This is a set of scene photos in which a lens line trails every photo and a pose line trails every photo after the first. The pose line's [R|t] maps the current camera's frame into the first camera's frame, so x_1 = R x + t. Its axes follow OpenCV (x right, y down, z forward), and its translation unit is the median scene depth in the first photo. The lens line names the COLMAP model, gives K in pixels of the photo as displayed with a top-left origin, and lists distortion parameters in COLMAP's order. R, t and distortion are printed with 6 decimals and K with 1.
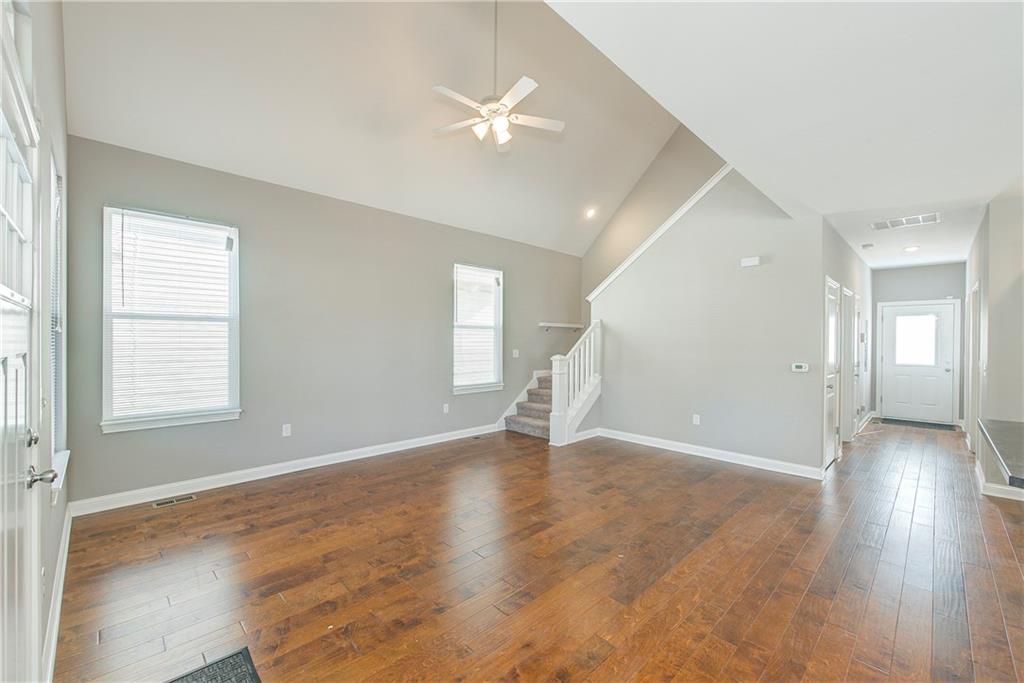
lens RADIAL K [[419.1, 0, 513.4], [0, 419.1, 341.4], [0, 0, 1]] dist [0.000152, -0.000089]
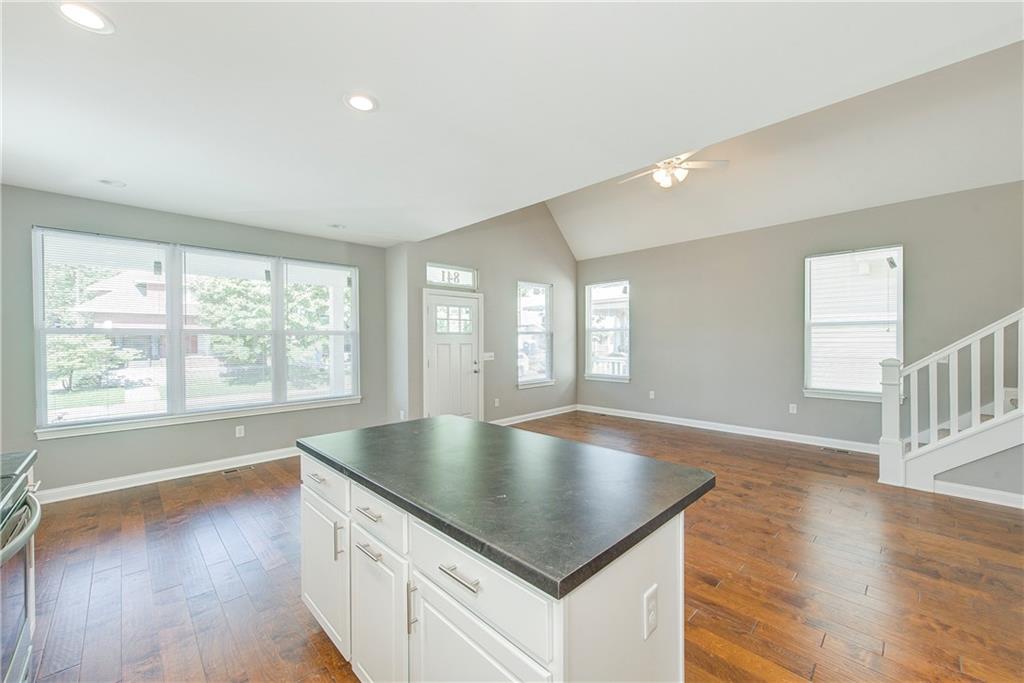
lens RADIAL K [[400.2, 0, 508.6], [0, 400.2, 342.8], [0, 0, 1]] dist [0.000108, 0.000139]
pose [[-0.012407, 0.001818, -0.999921, 1.192265], [0.001296, 0.999998, 0.001802, 0.003869], [0.999922, -0.001274, -0.012410, 0.518916]]
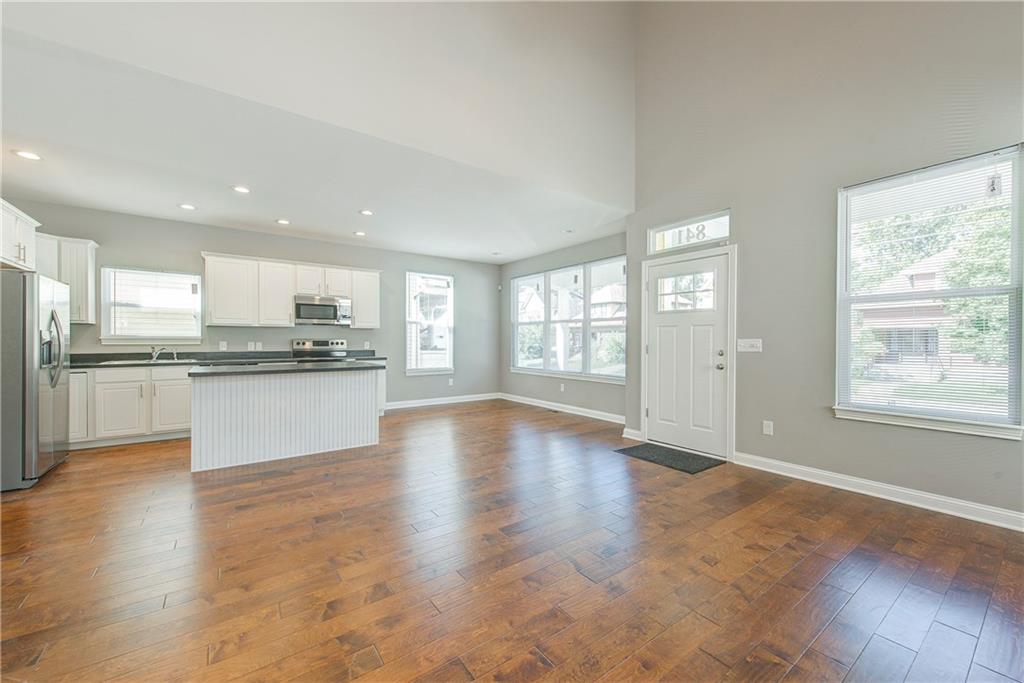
lens RADIAL K [[400.2, 0, 514.4], [0, 400.2, 339.5], [0, 0, 1]] dist [0.000108, 0.000139]
pose [[-0.989144, -0.008443, 0.146706, -0.041036], [-0.007726, 0.999955, 0.005452, 0.048417], [-0.146745, 0.004259, -0.989165, 1.489355]]
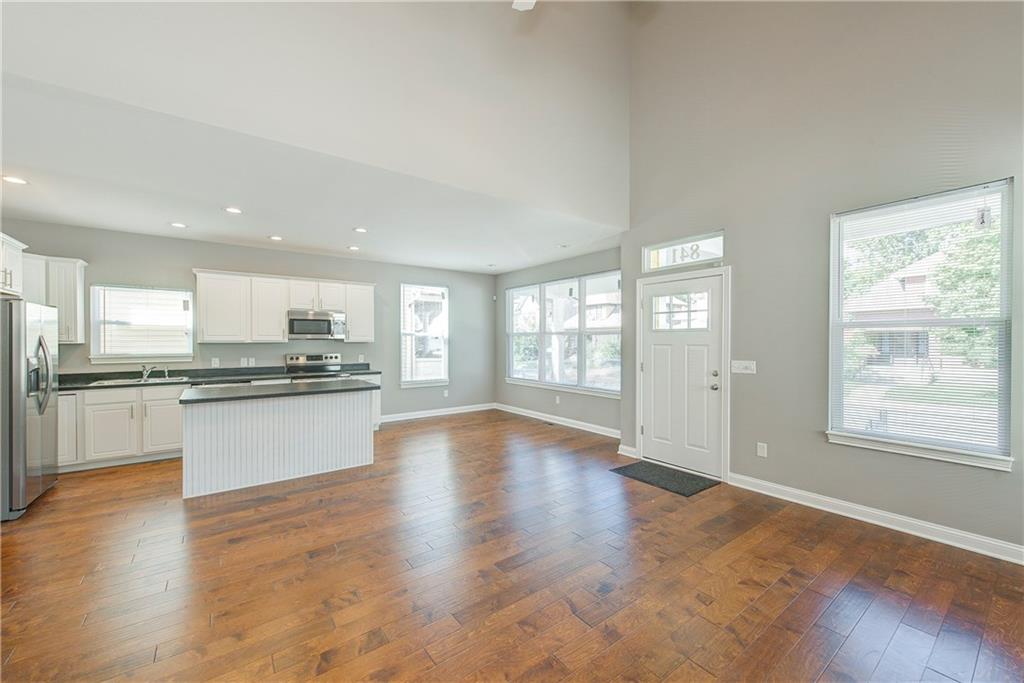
lens RADIAL K [[400.2, 0, 514.5], [0, 400.2, 339.6], [0, 0, 1]] dist [0.000108, 0.000139]
pose [[-0.990808, -0.005390, 0.135167, -0.041158], [-0.004571, 0.999969, 0.006368, -0.008600], [-0.135197, 0.005692, -0.990802, 1.486872]]
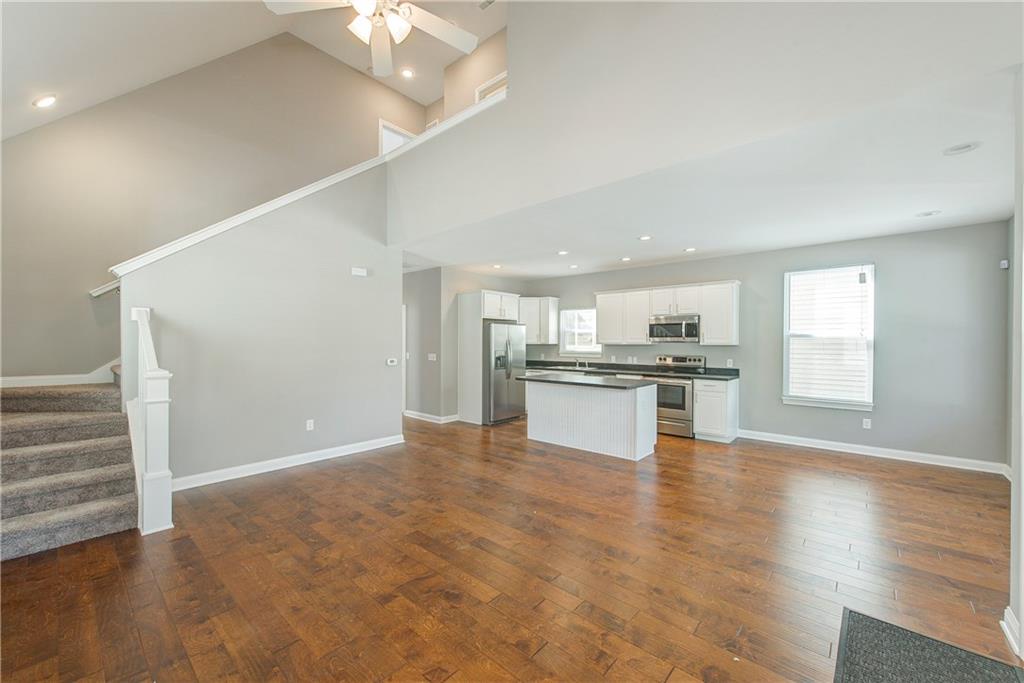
lens RADIAL K [[400.2, 0, 512.0], [0, 400.2, 344.0], [0, 0, 1]] dist [0.000108, 0.000139]
pose [[-0.070595, -0.011232, 0.997442, -0.679758], [0.002007, 0.999933, 0.011402, -0.008416], [-0.997503, 0.002807, -0.070567, 0.832563]]
